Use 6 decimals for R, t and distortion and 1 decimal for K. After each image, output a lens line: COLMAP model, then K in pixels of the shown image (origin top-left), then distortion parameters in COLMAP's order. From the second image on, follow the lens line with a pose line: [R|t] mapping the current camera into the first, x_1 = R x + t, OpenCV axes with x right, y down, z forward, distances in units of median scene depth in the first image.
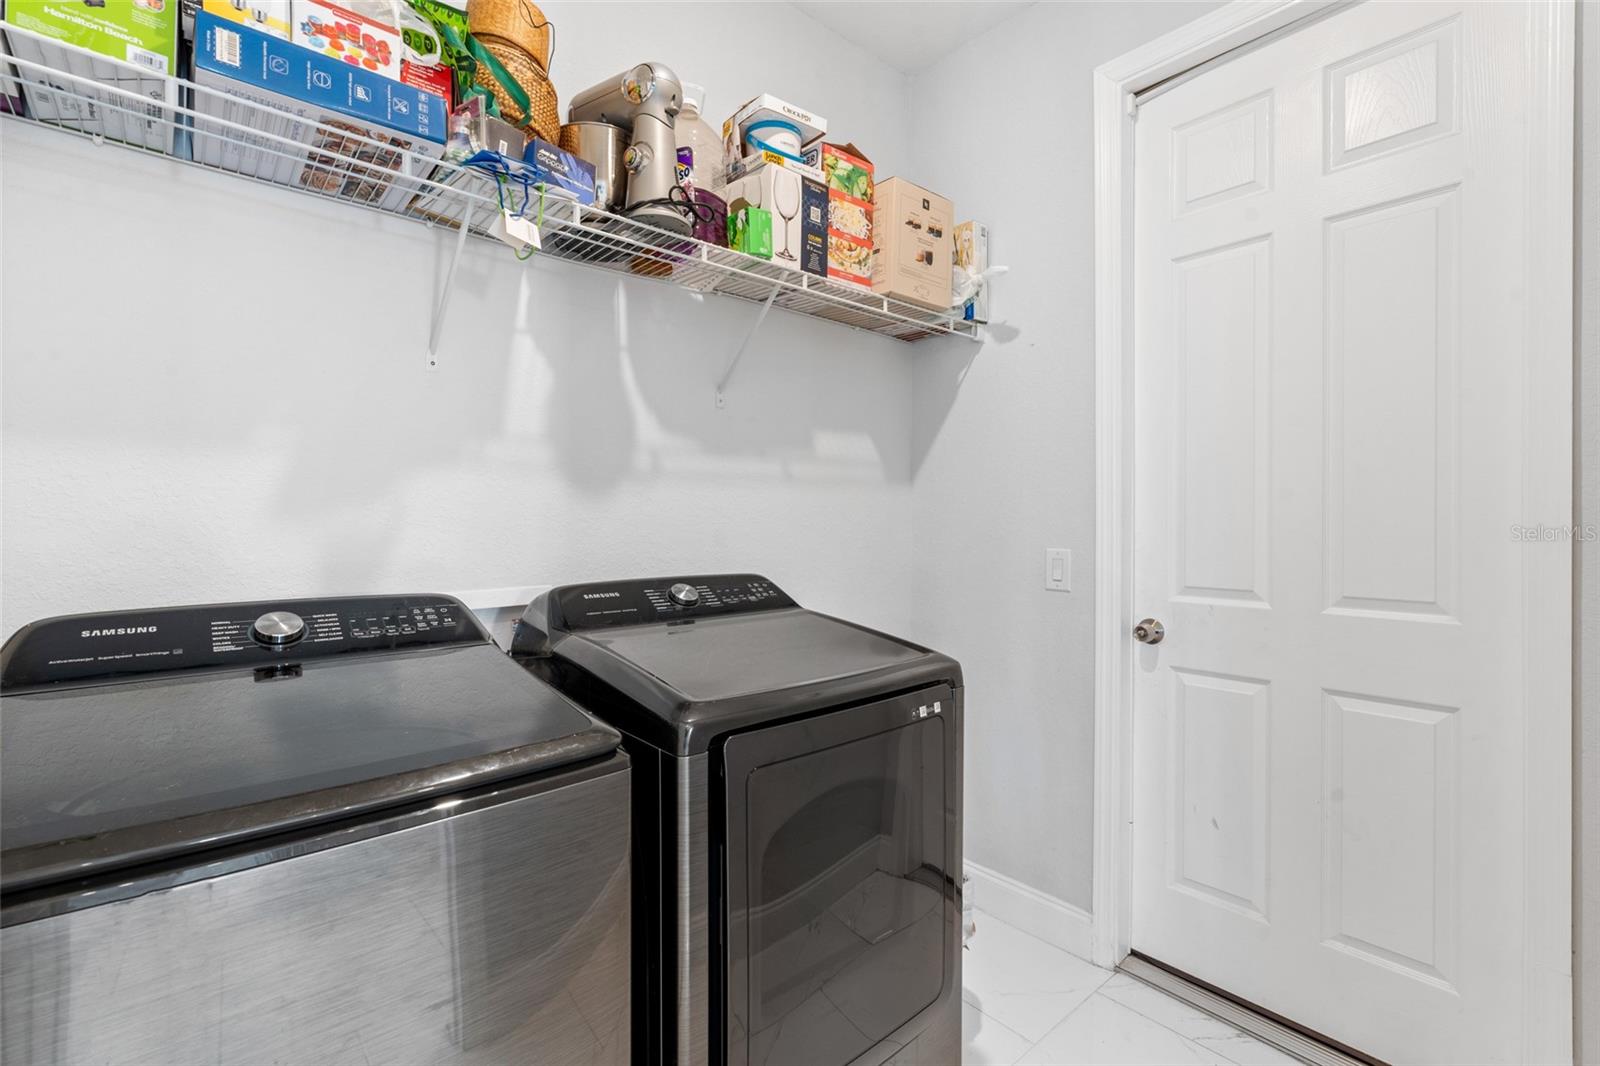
lens RADIAL K [[715.4, 0, 800.8], [0, 715.4, 527.9], [0, 0, 1]] dist [-0.010622, 0.001655]
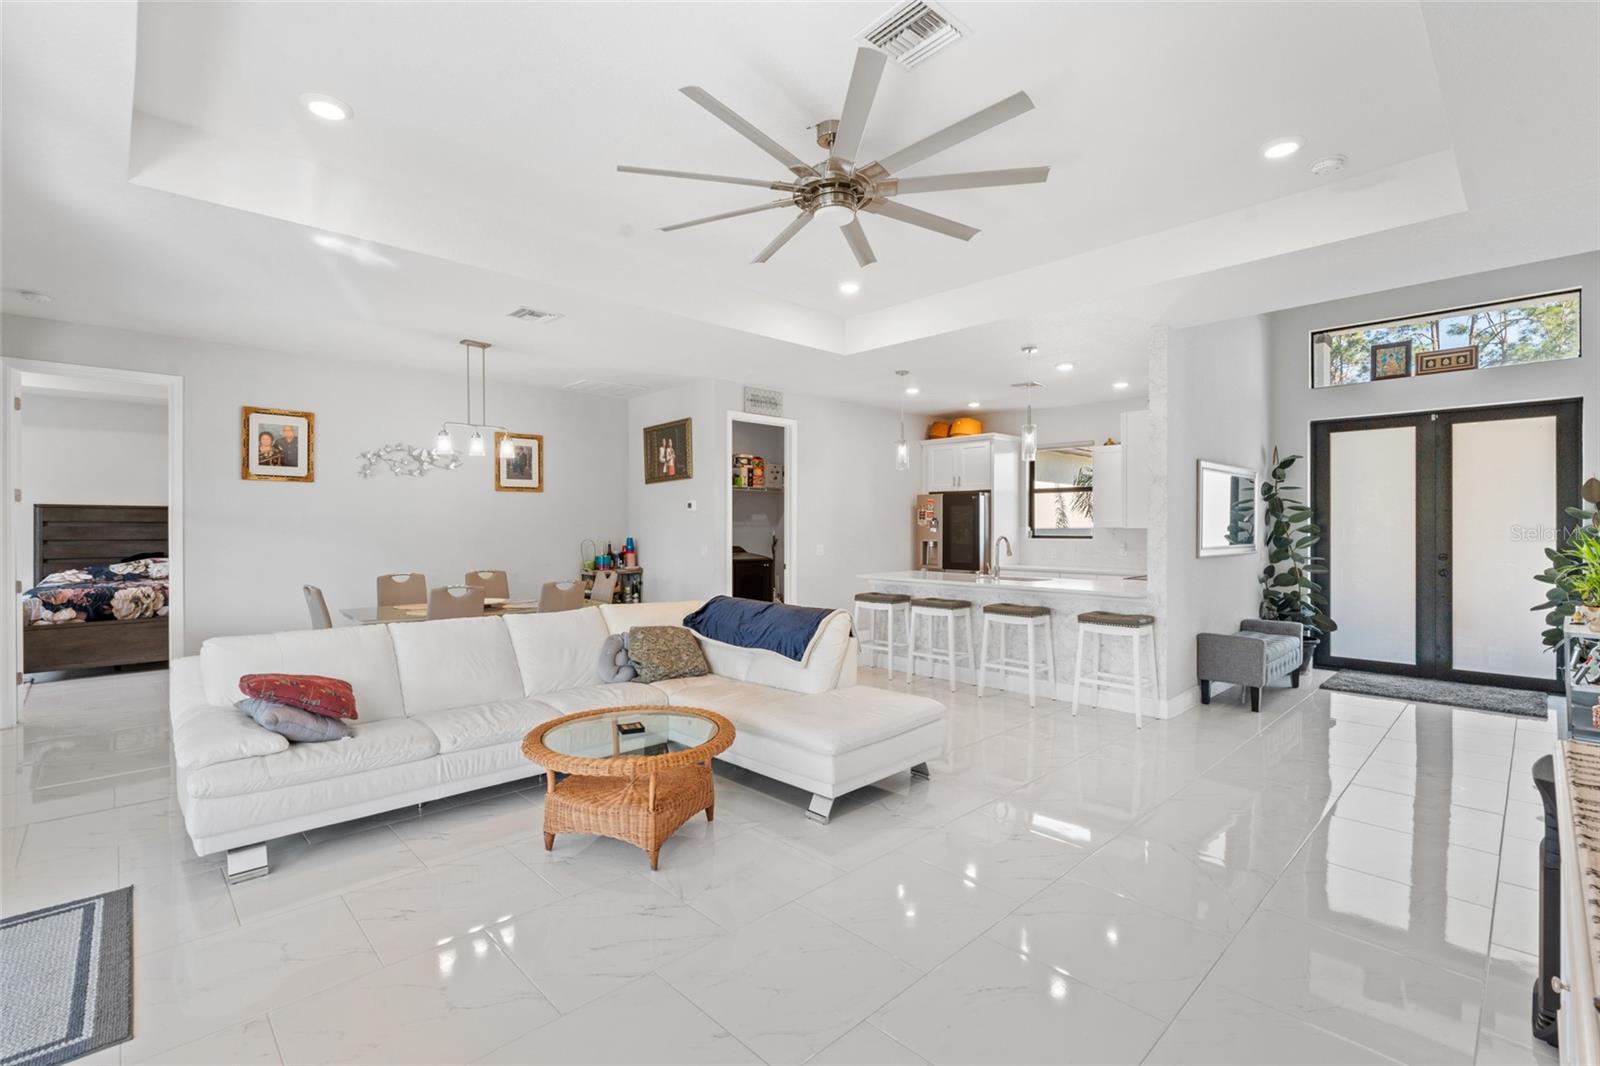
lens RADIAL K [[715.4, 0, 800.2], [0, 715.4, 533.2], [0, 0, 1]] dist [-0.010622, 0.001655]
pose [[0.998994, 0.000344, 0.044852, 0.142674], [0.000003, 0.999970, -0.007727, 0.011426], [-0.044853, 0.007719, 0.998964, -4.017439]]
